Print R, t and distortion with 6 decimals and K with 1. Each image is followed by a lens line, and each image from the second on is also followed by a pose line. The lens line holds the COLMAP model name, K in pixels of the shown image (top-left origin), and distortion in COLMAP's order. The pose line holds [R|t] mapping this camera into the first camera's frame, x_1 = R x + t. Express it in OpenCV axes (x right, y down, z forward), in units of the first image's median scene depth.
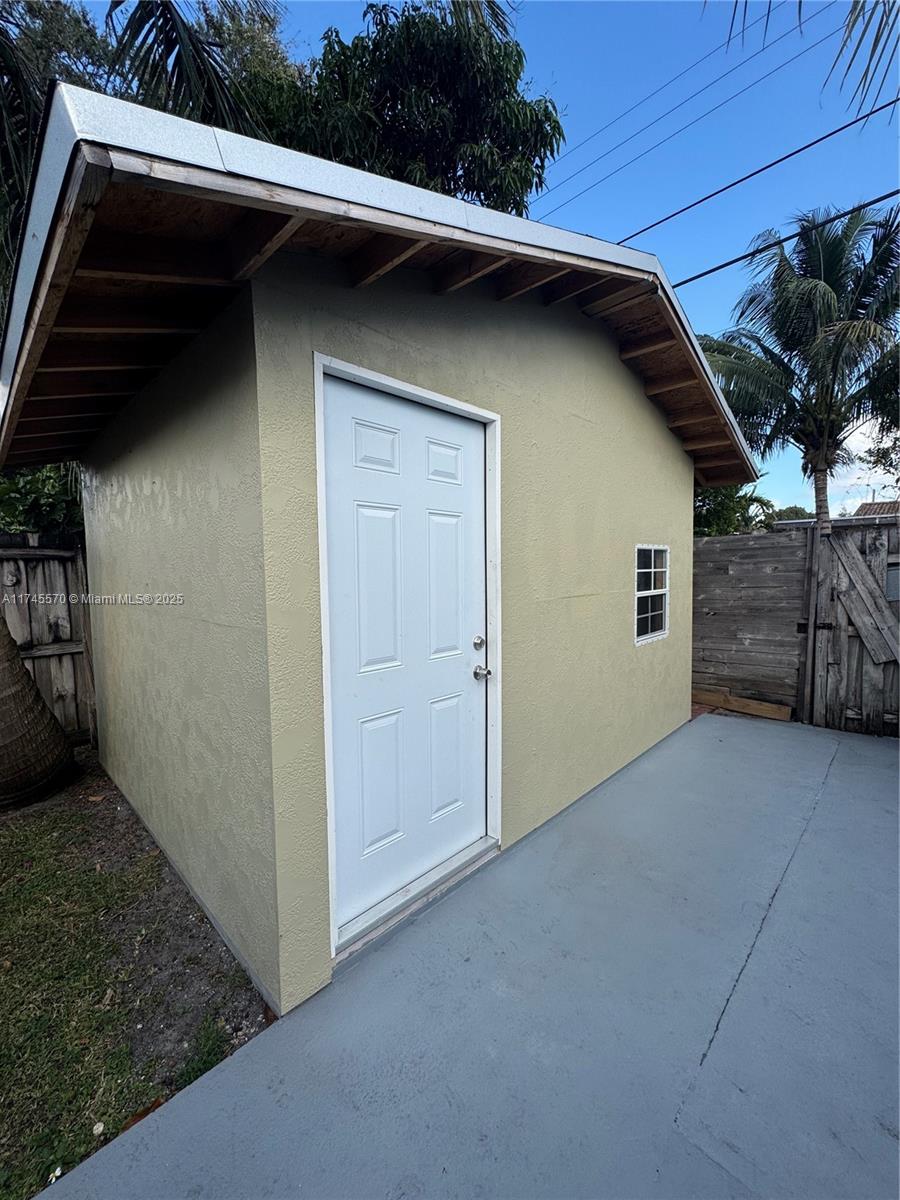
lens RADIAL K [[478.6, 0, 449.9], [0, 478.6, 599.5], [0, 0, 1]] dist [-0.000172, 0.000112]
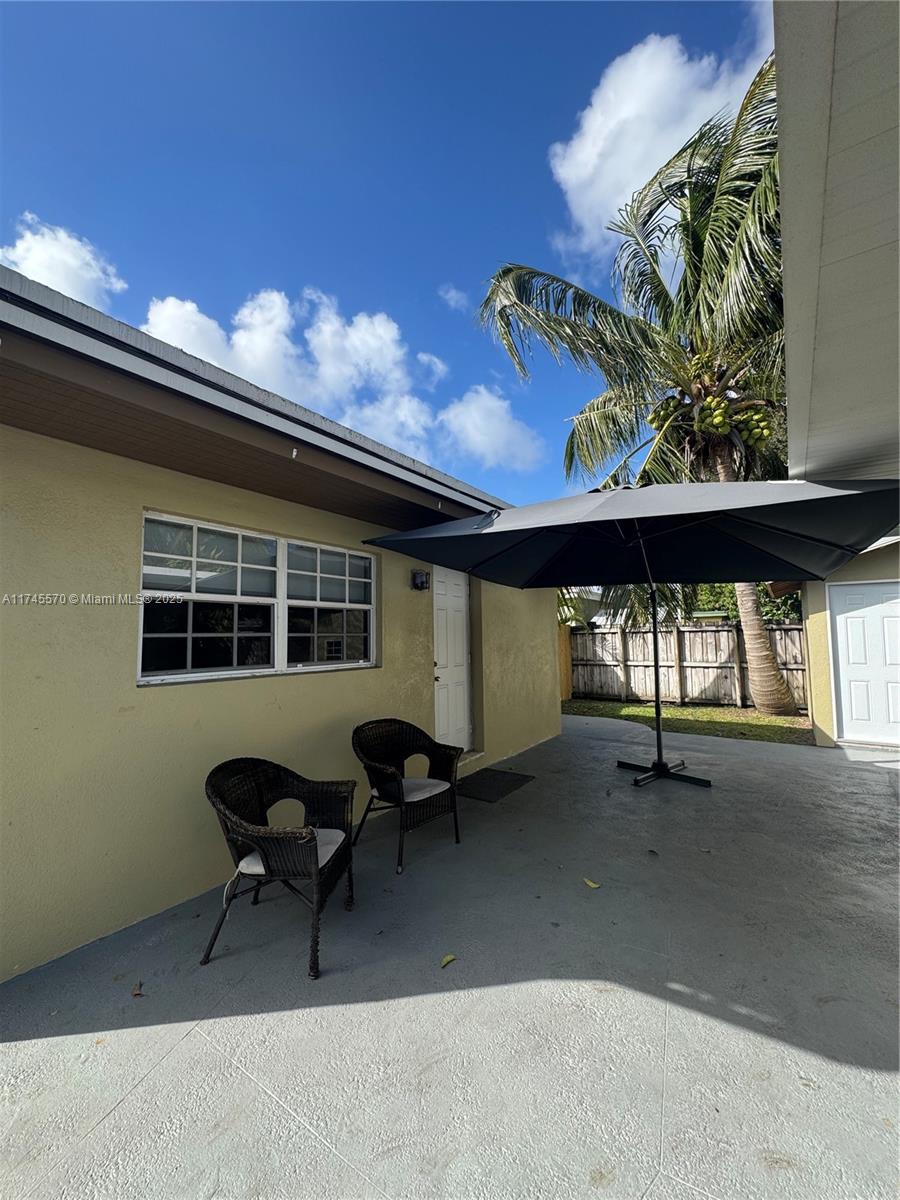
lens RADIAL K [[478.6, 0, 453.8], [0, 478.6, 599.9], [0, 0, 1]] dist [-0.000172, 0.000112]
pose [[0.169521, -0.060267, -0.983682, 1.282859], [-0.056510, 0.995892, -0.070754, 0.037764], [0.983905, 0.067582, 0.165419, -1.121922]]
